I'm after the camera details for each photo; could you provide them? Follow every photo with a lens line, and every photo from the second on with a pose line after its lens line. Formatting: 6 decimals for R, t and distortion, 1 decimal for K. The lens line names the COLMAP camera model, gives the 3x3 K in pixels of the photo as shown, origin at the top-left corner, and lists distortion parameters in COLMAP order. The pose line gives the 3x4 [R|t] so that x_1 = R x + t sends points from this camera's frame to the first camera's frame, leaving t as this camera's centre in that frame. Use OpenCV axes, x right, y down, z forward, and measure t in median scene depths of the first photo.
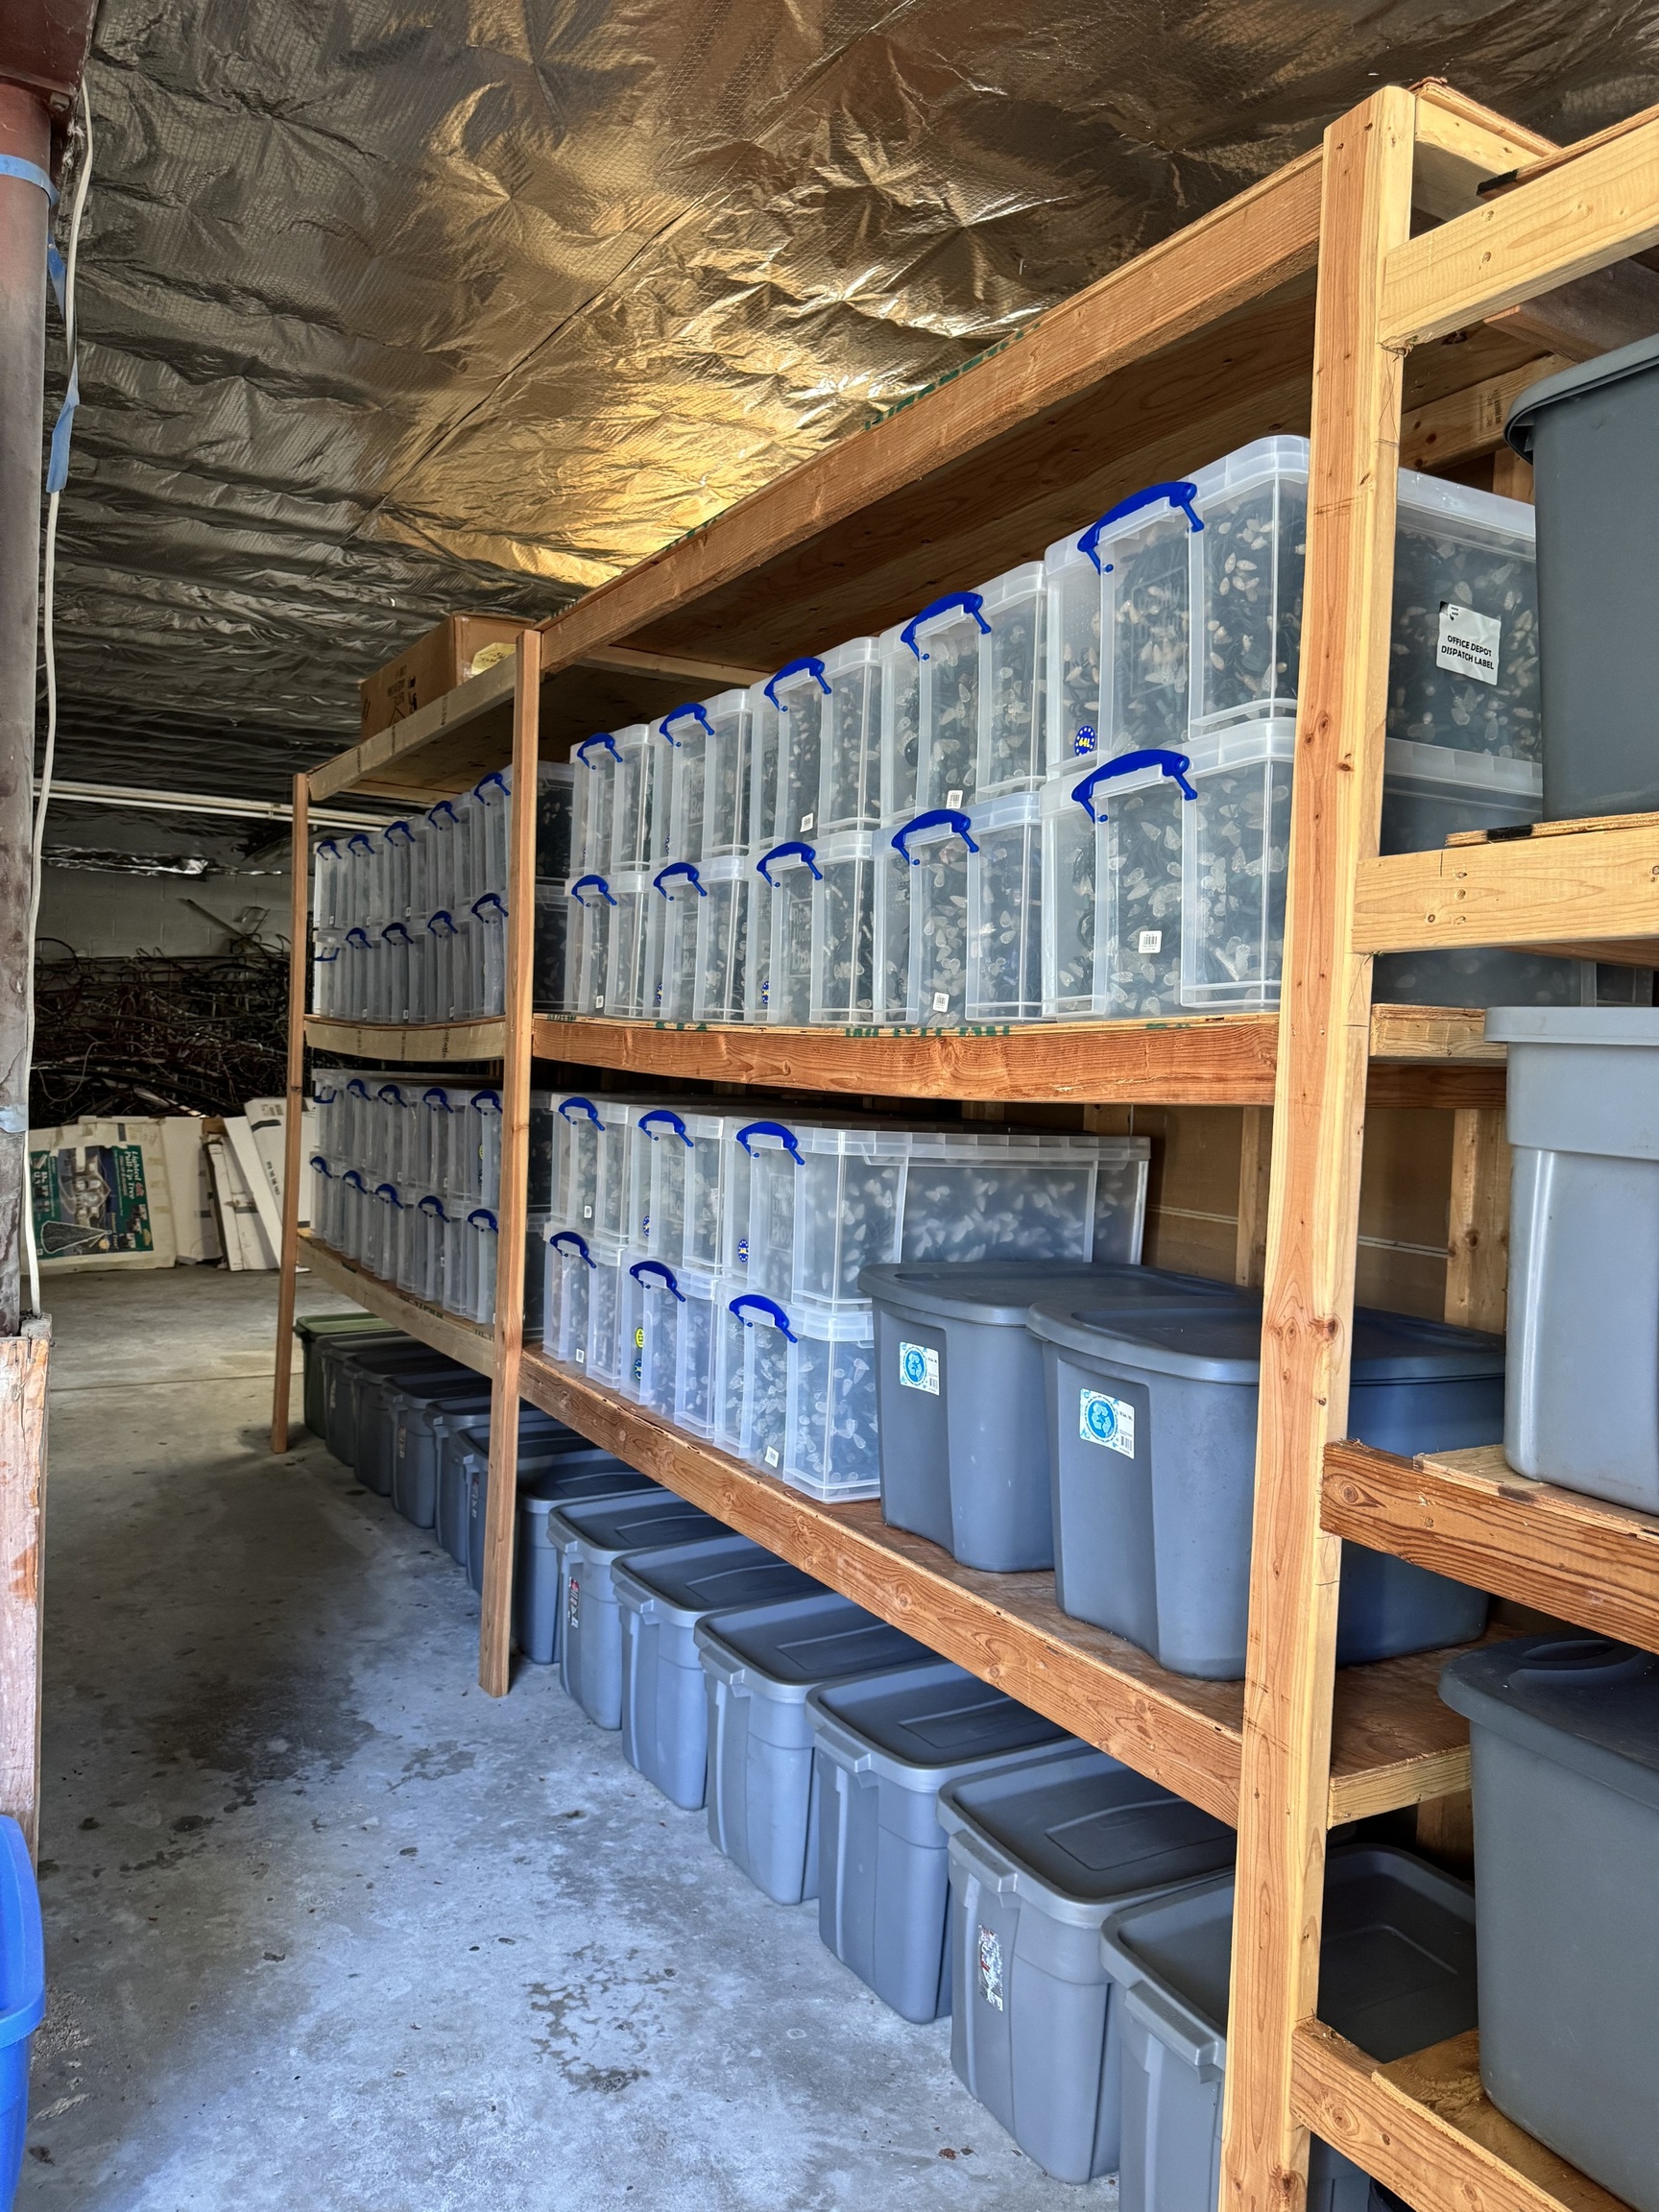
lens RADIAL K [[1549.5, 0, 828.3], [0, 1549.5, 1116.7], [0, 0, 1]] dist [0.003255, -0.000261]
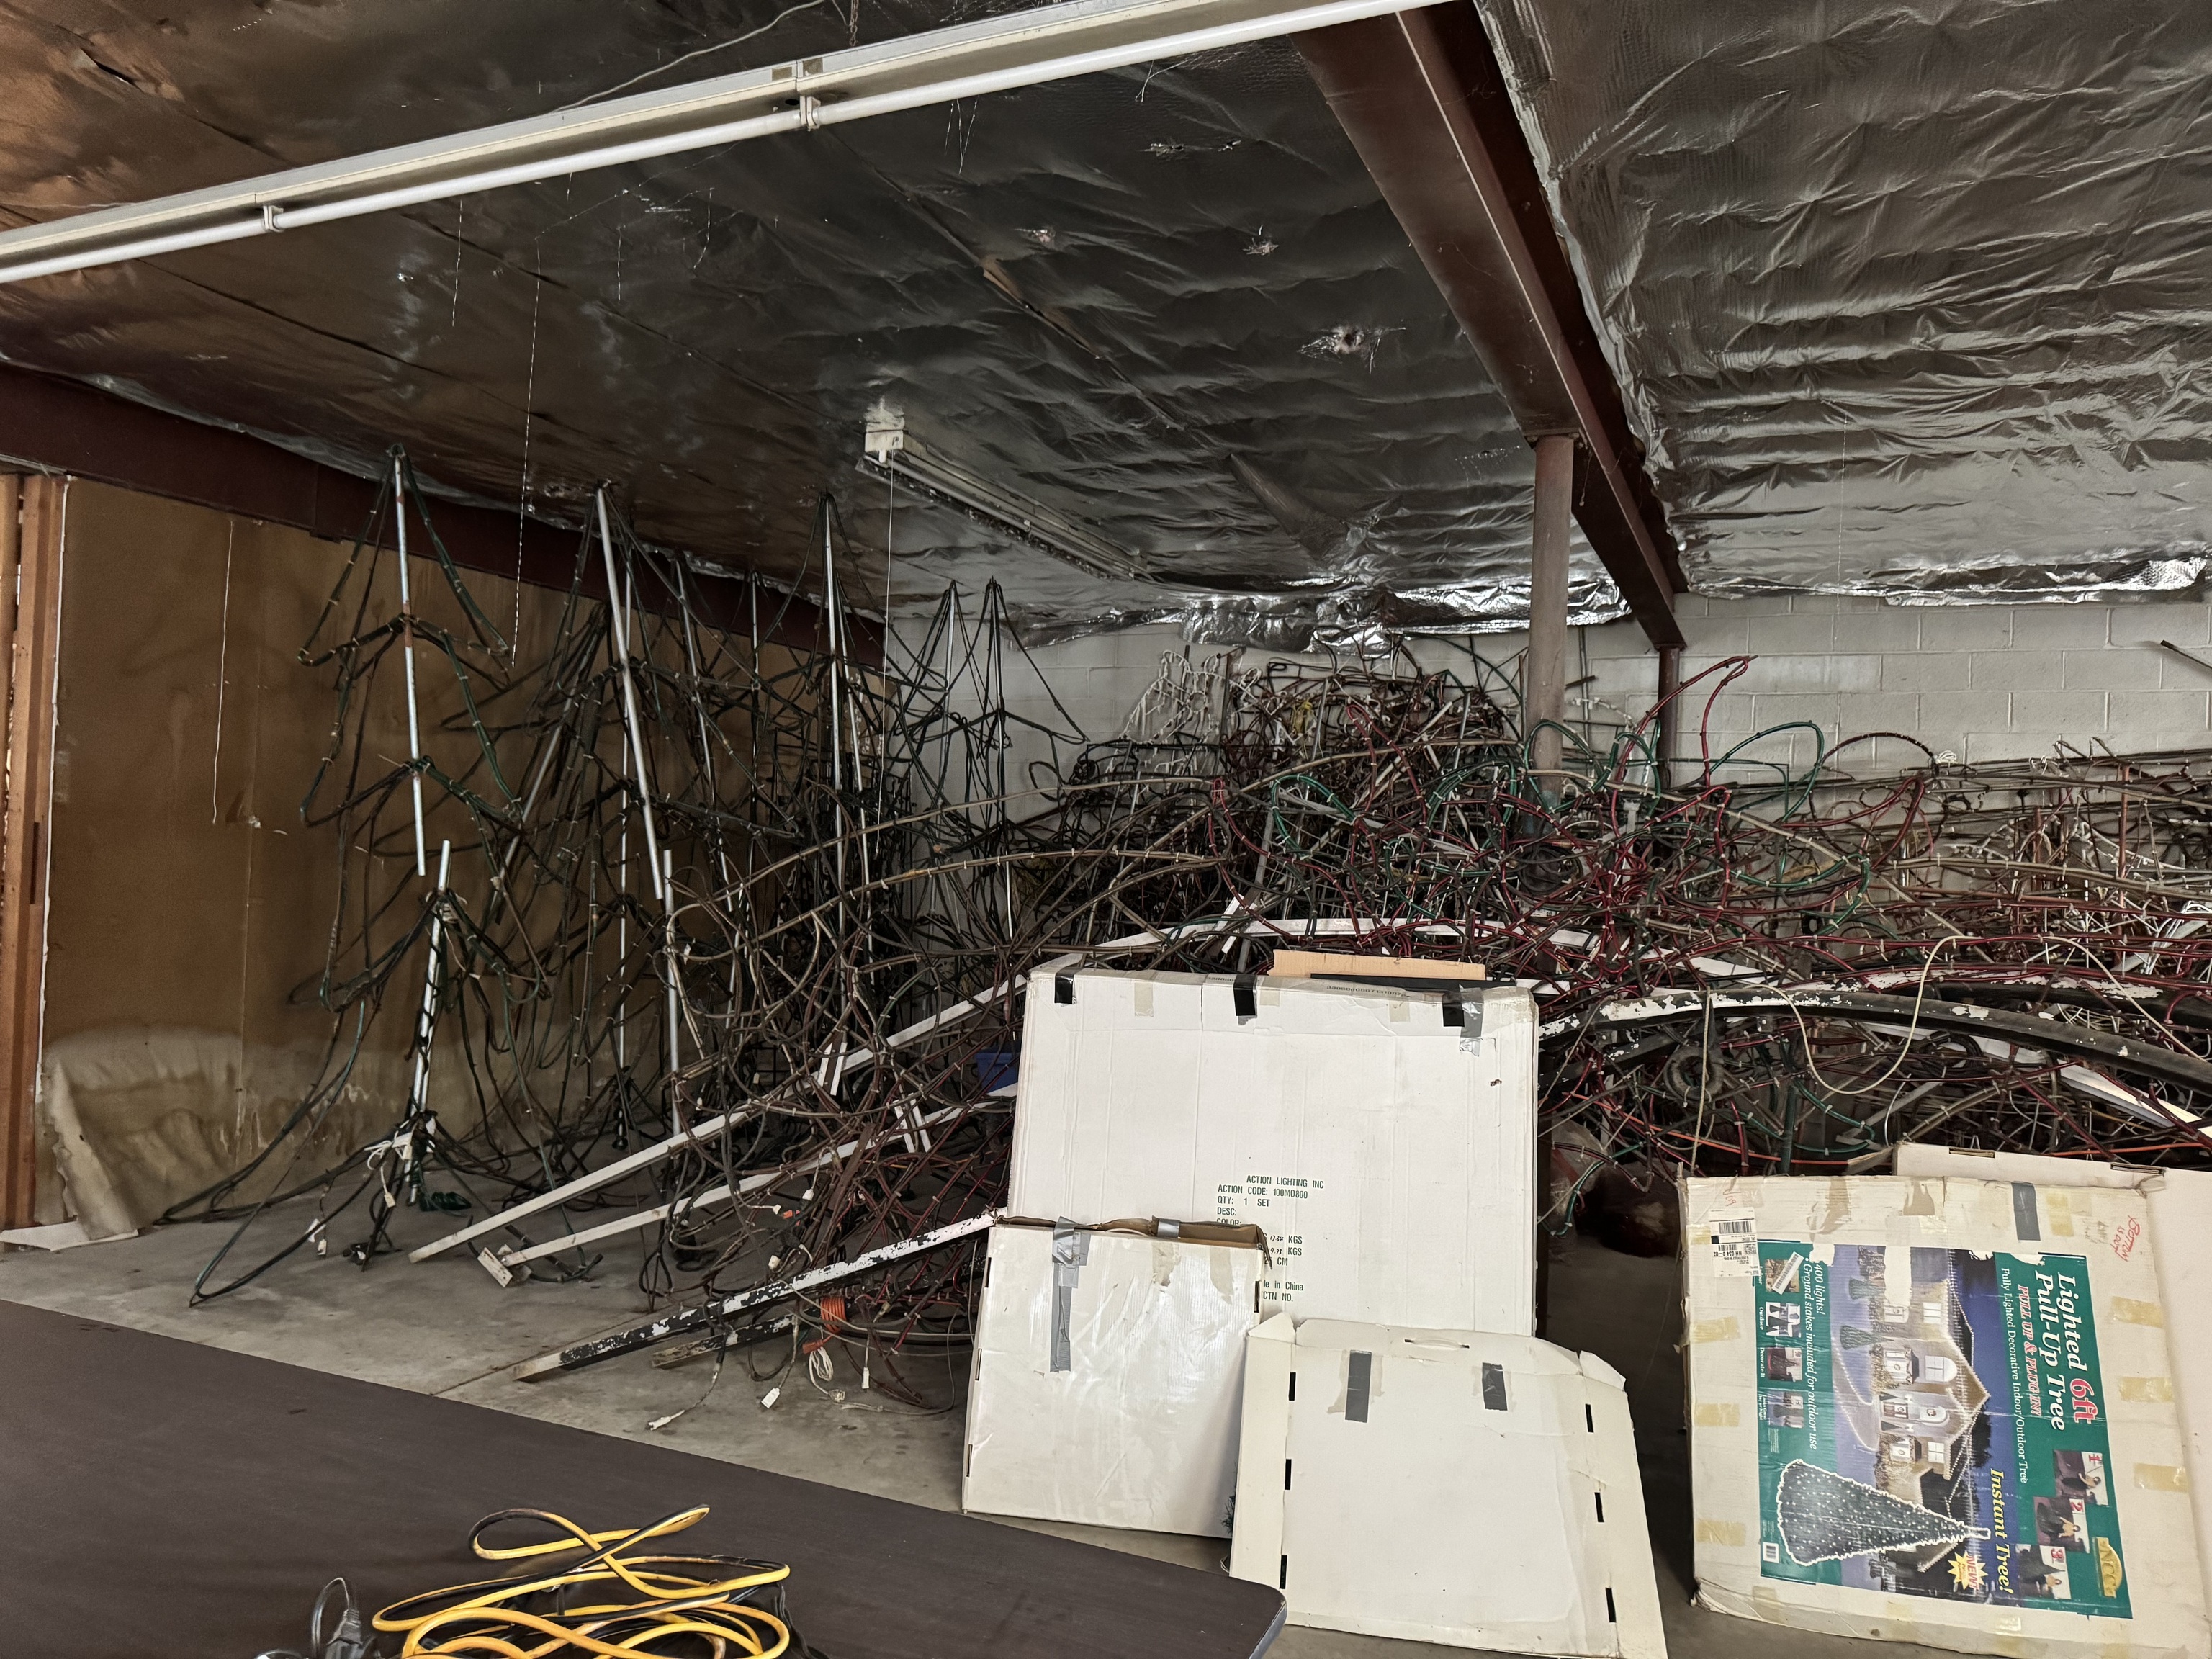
lens RADIAL K [[1556.0, 0, 1104.8], [0, 1556.0, 832.2], [0, 0, 1]] dist [0.004330, -0.007491]
pose [[0.574592, -0.031572, -0.817831, -0.292489], [-0.046778, 0.996355, -0.071329, -0.037458], [0.817102, 0.079242, 0.571021, 0.639152]]
